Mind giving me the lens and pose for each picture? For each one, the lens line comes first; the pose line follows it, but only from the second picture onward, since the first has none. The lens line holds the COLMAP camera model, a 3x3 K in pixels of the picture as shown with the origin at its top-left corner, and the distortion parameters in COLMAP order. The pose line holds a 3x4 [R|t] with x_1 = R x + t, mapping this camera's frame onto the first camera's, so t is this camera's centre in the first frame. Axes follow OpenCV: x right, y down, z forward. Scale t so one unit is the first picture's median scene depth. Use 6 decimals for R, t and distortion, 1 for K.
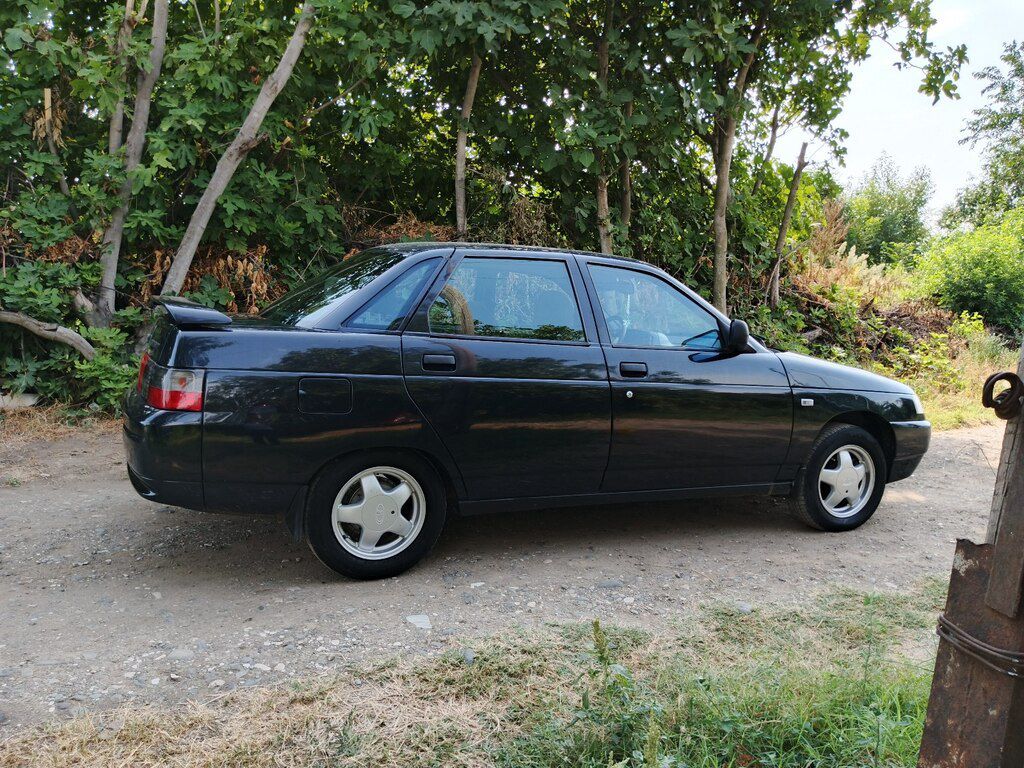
lens RADIAL K [[820.2, 0, 512.0], [0, 820.2, 384.0], [0, 0, 1]] dist [0.071106, -0.160546]
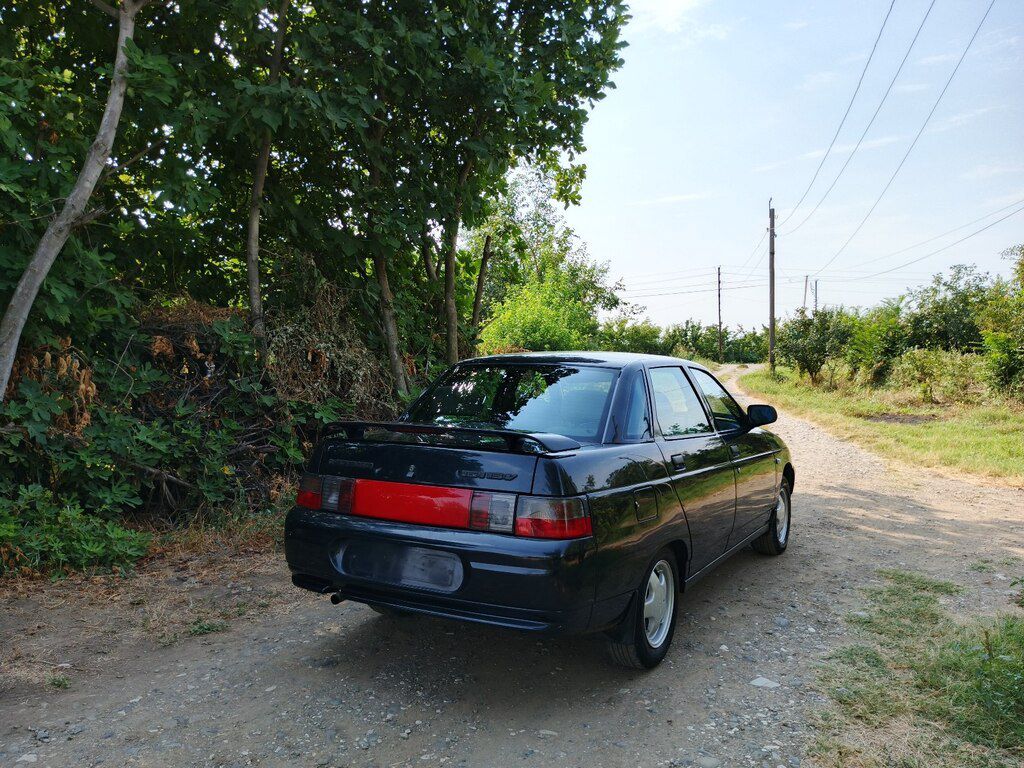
lens RADIAL K [[820.2, 0, 512.0], [0, 820.2, 384.0], [0, 0, 1]] dist [0.071106, -0.160546]
pose [[0.802228, -0.051565, 0.594787, -0.450347], [0.090614, 0.995238, -0.035935, -0.054116], [-0.590101, 0.082724, 0.803080, 0.091605]]
